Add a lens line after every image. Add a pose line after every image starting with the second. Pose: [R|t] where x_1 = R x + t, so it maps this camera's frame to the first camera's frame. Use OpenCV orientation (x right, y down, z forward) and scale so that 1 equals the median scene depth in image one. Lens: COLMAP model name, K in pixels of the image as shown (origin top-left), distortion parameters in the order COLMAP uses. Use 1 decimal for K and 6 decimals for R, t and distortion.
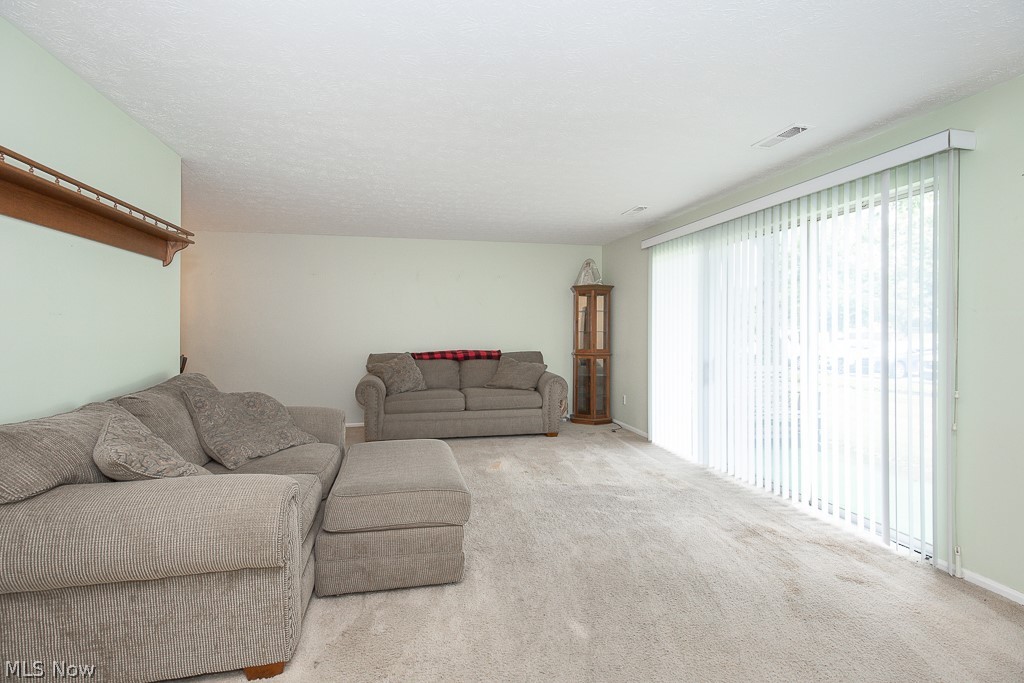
lens RADIAL K [[476.7, 0, 515.0], [0, 476.7, 331.5], [0, 0, 1]] dist [-0.005725, 0.001084]
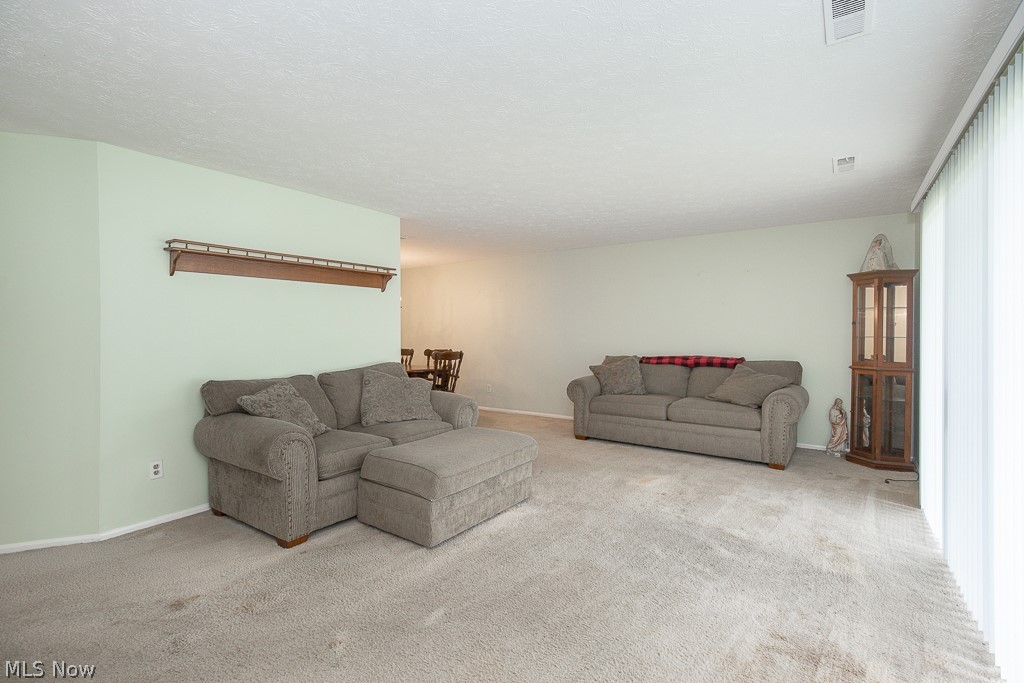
lens RADIAL K [[476.7, 0, 515.0], [0, 476.7, 331.5], [0, 0, 1]] dist [-0.005725, 0.001084]
pose [[0.676746, 0.001549, -0.736215, 0.385165], [-0.004739, 0.999986, -0.002253, -0.004309], [0.736202, 0.005014, 0.676744, 0.152429]]
